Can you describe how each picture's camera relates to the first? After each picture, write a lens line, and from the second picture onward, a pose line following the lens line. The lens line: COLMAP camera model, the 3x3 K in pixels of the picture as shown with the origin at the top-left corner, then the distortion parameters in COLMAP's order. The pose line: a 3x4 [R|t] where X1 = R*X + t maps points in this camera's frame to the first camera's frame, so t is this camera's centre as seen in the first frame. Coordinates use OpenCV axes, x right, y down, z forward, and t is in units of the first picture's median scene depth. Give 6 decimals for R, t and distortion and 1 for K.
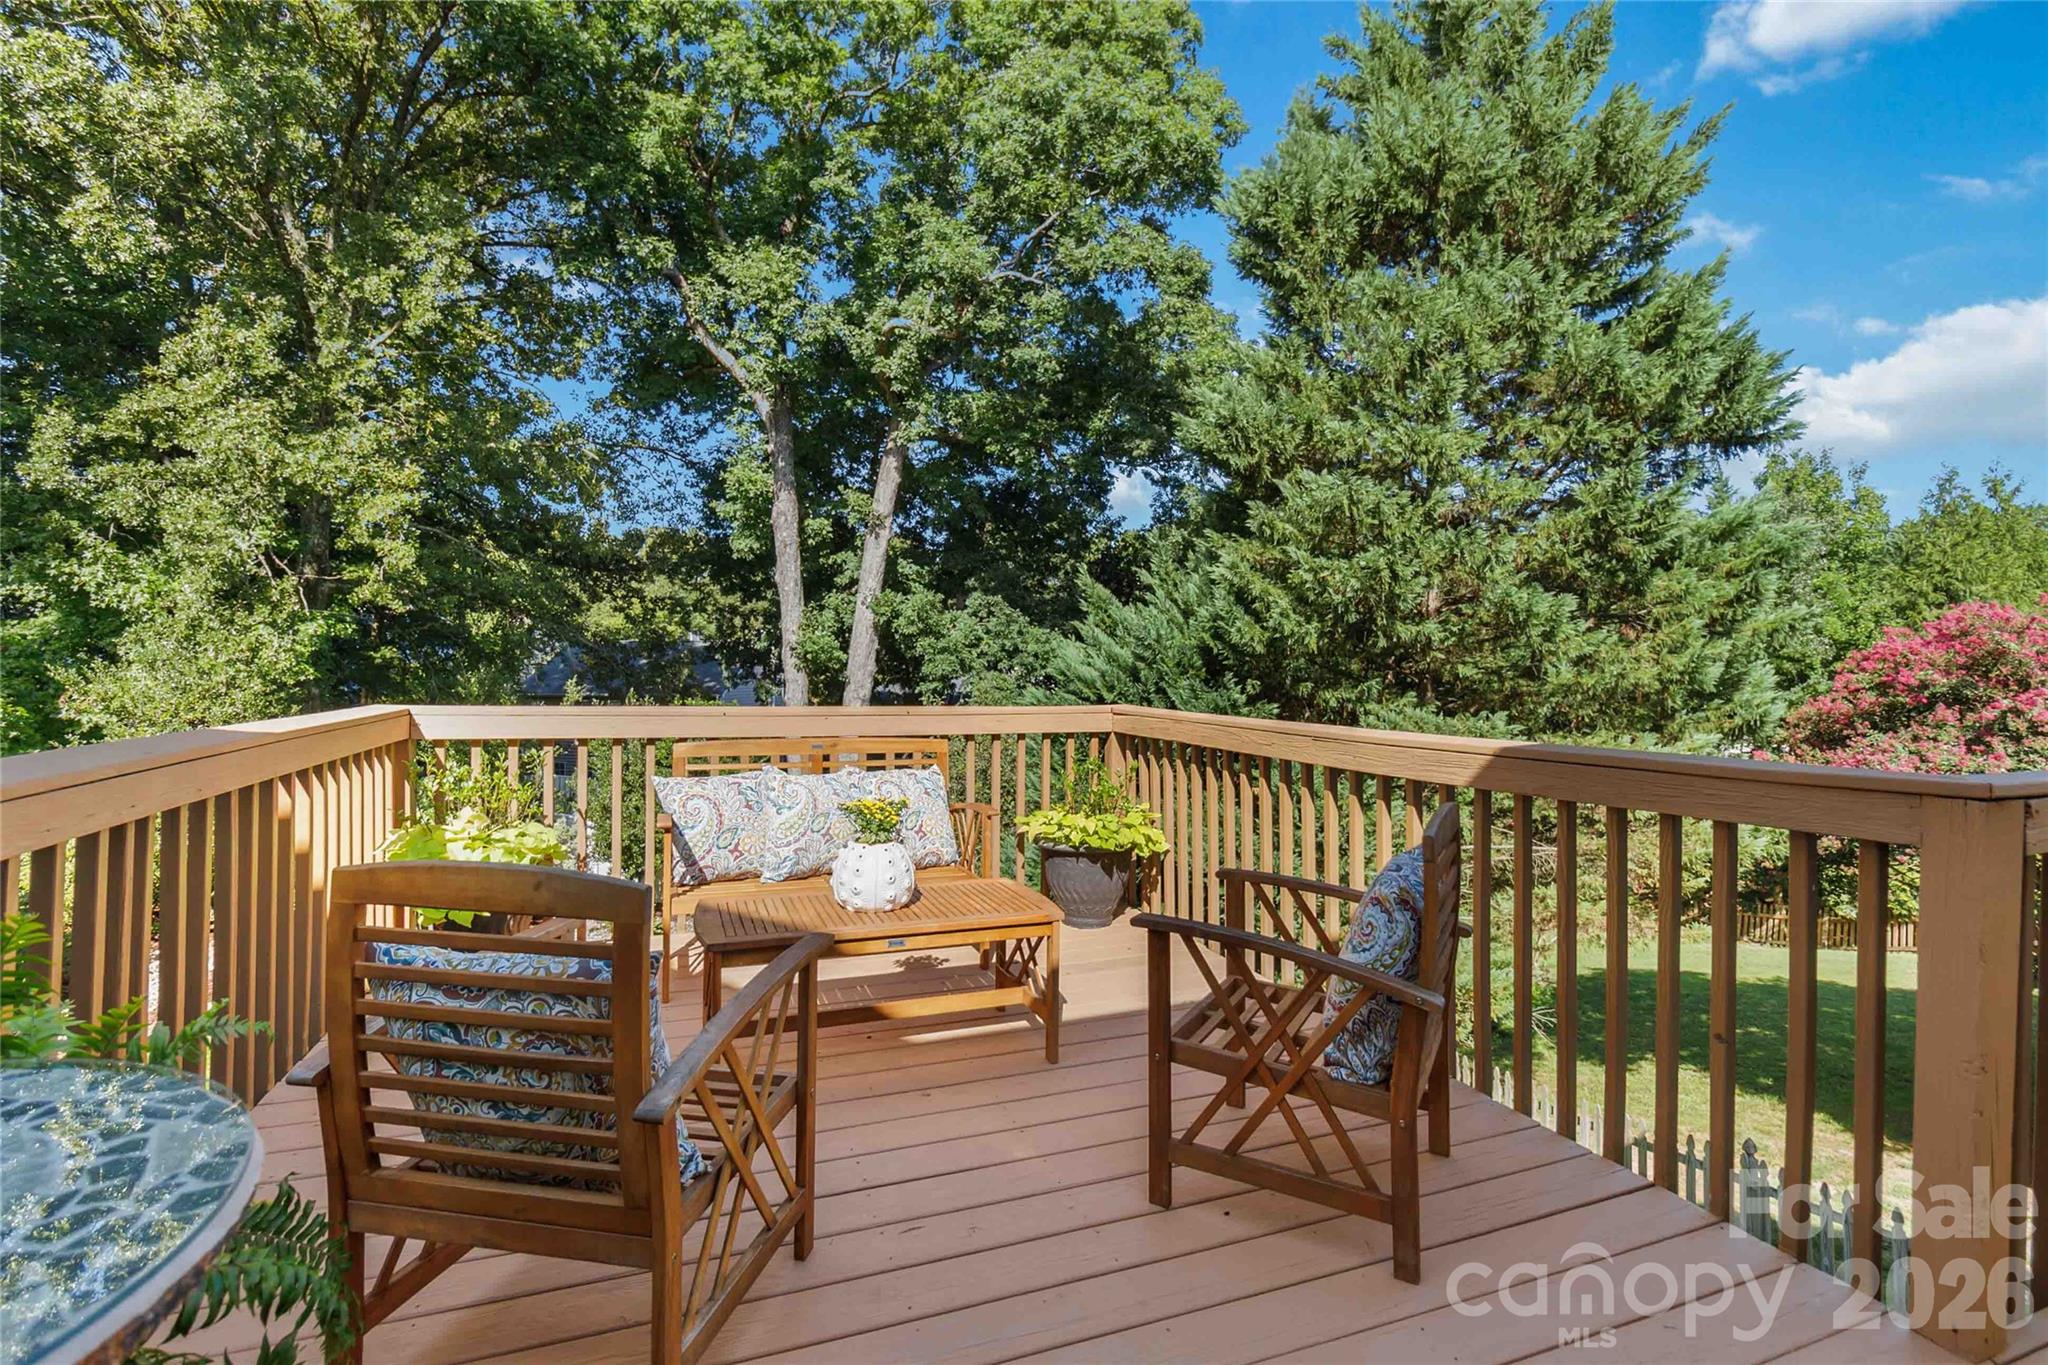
lens RADIAL K [[935.7, 0, 1023.6], [0, 935.7, 663.9], [0, 0, 1]] dist [0.004159, 0.000962]
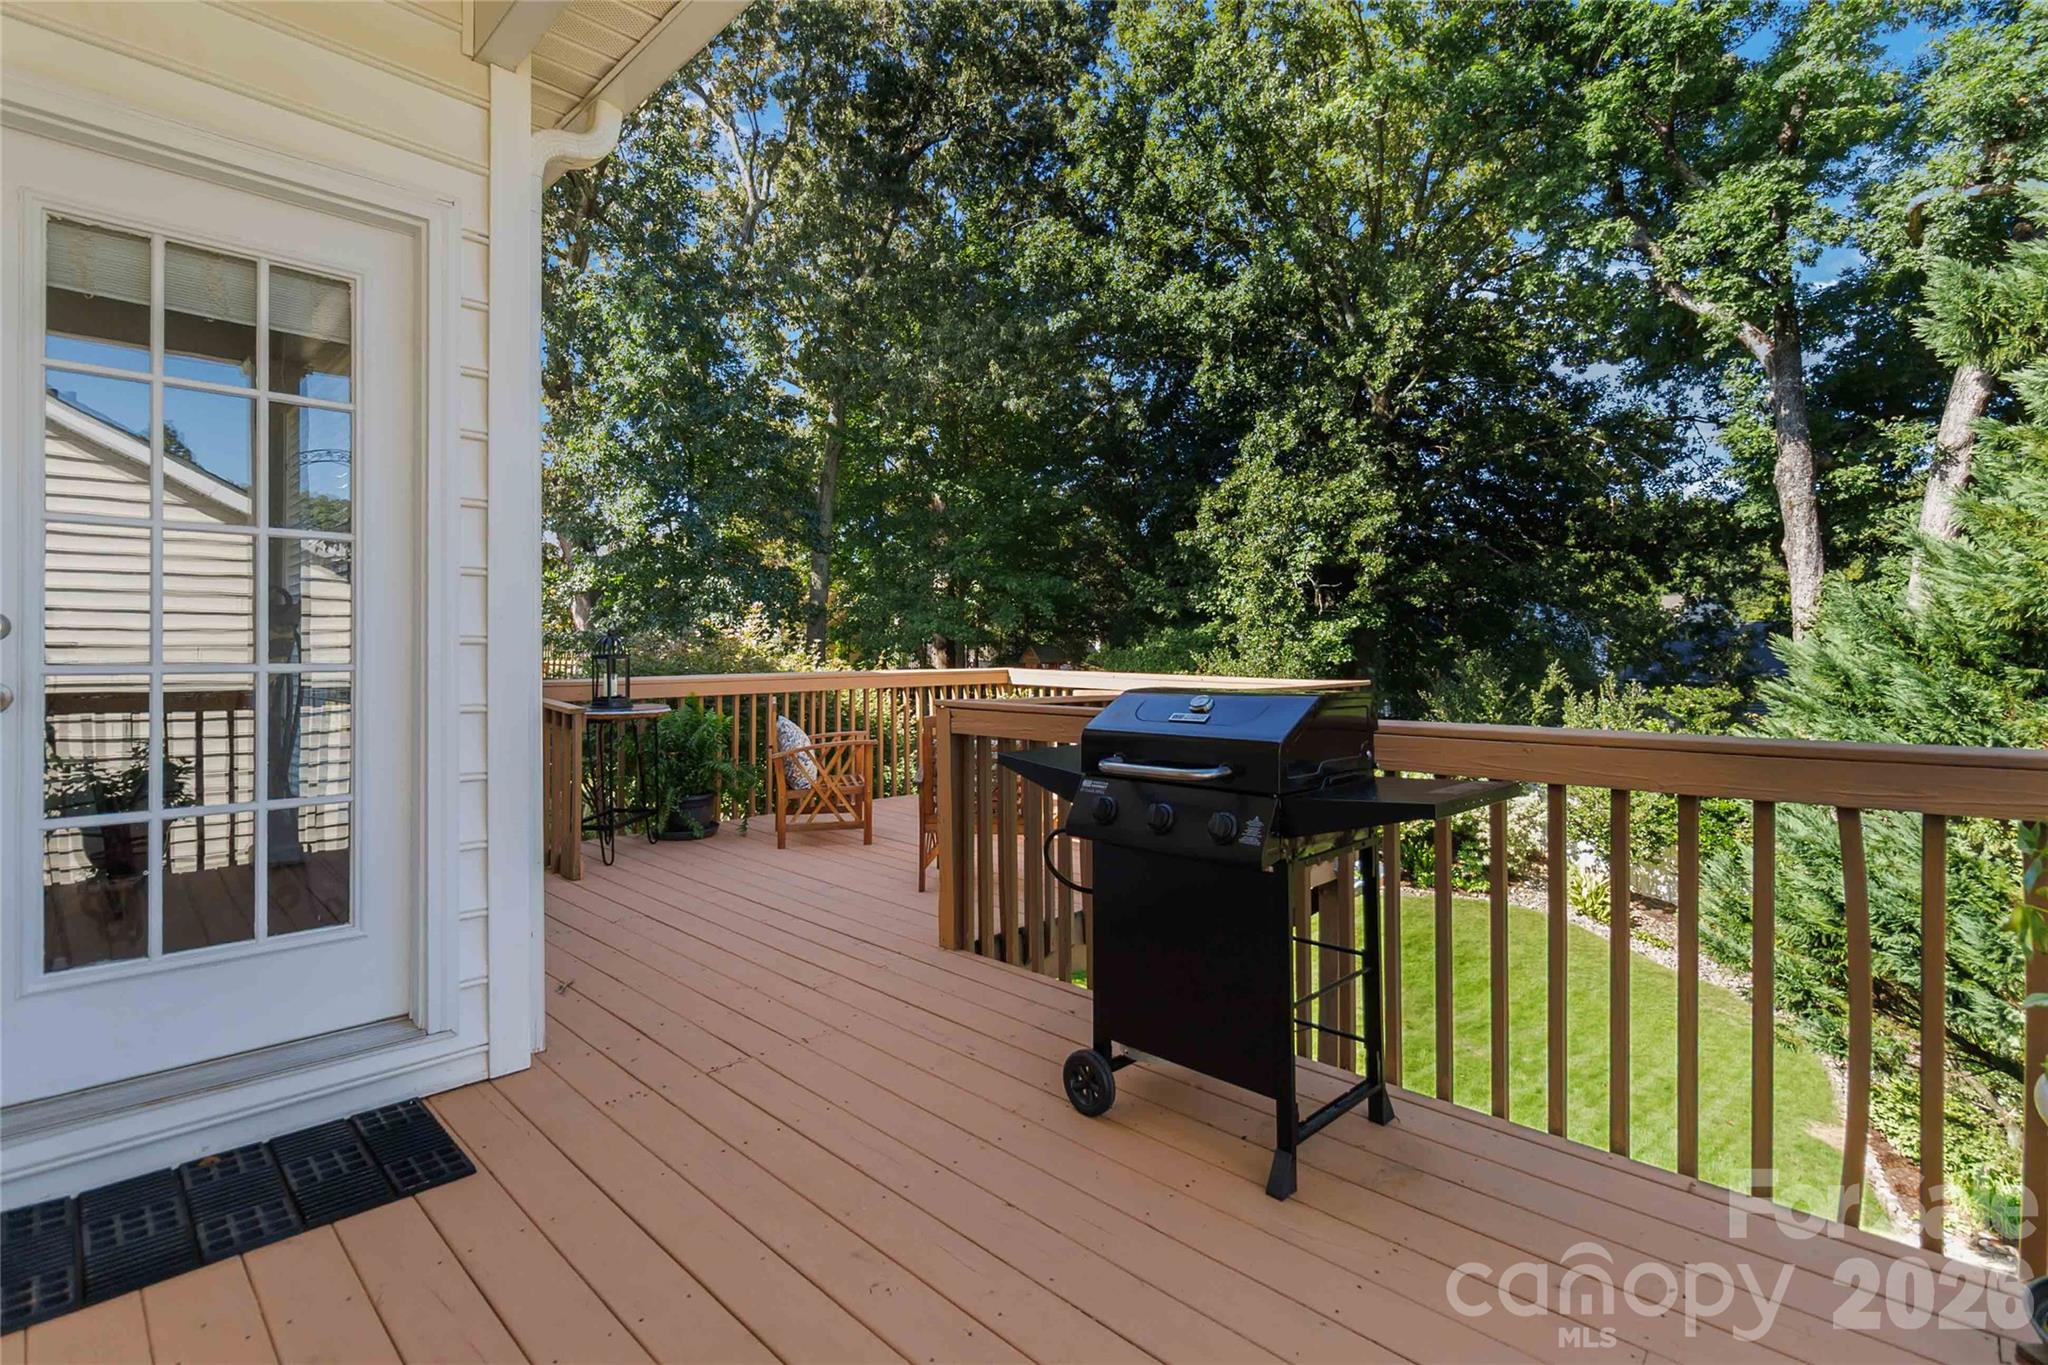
lens RADIAL K [[969.9, 0, 1034.1], [0, 969.9, 645.2], [0, 0, 1]] dist [0.000312, 0.000390]
pose [[0.427933, -0.008041, -0.903774, 0.238397], [0.003519, 0.999968, -0.007230, 0.001926], [0.903803, -0.000087, 0.427948, 0.007446]]
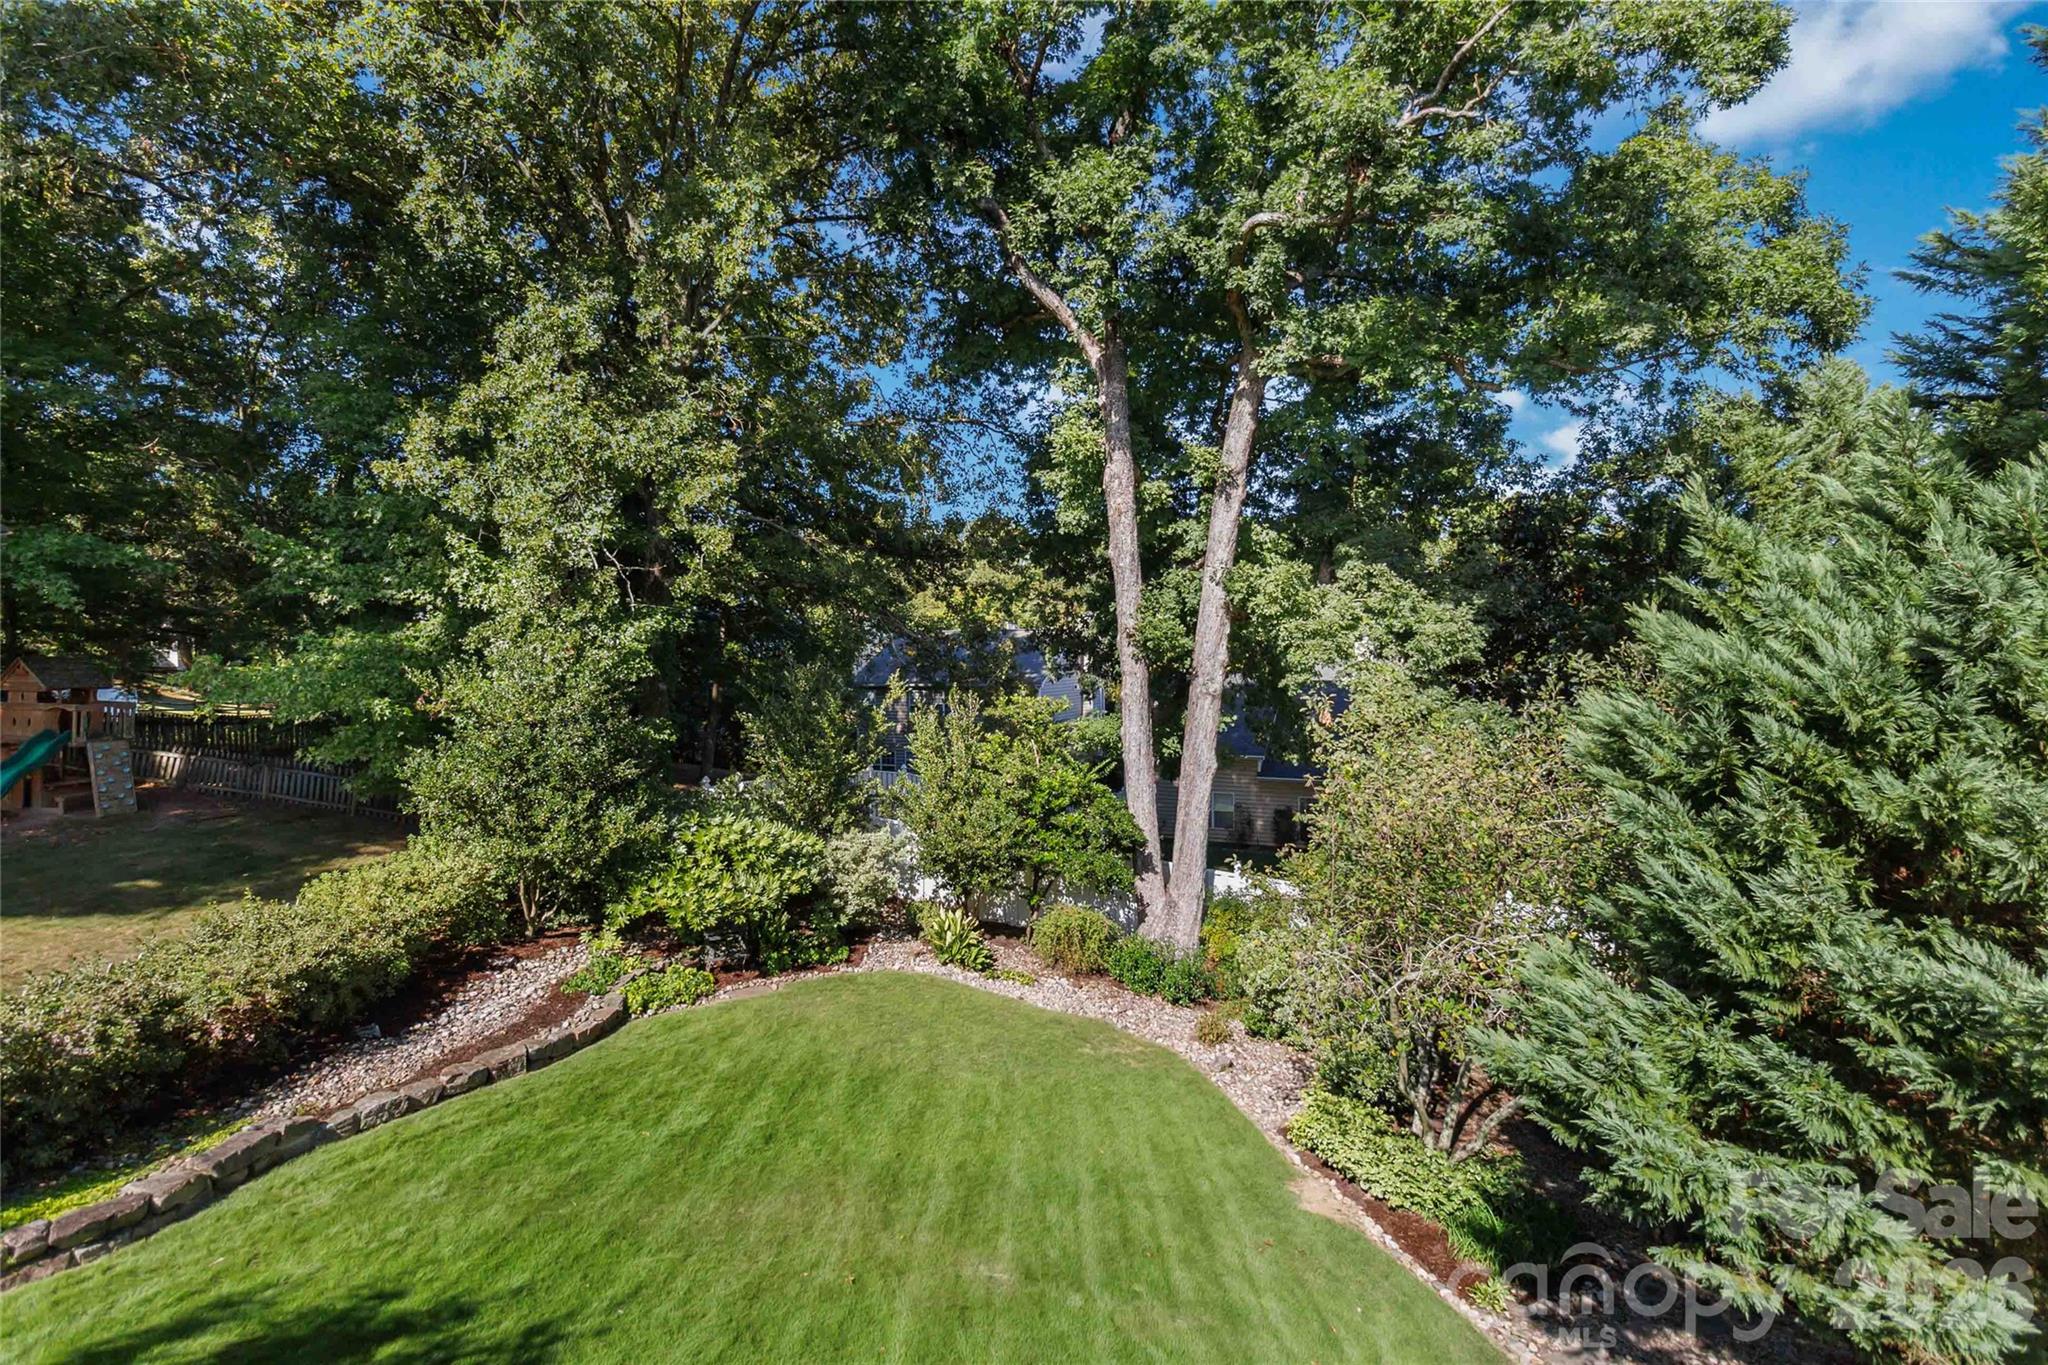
lens RADIAL K [[935.7, 0, 1023.6], [0, 935.7, 663.9], [0, 0, 1]] dist [0.004159, 0.000962]
pose [[0.948141, -0.009514, -0.317707, -0.068422], [0.014247, 0.999819, 0.012577, -0.002788], [0.317530, -0.016451, 0.948105, 0.164885]]
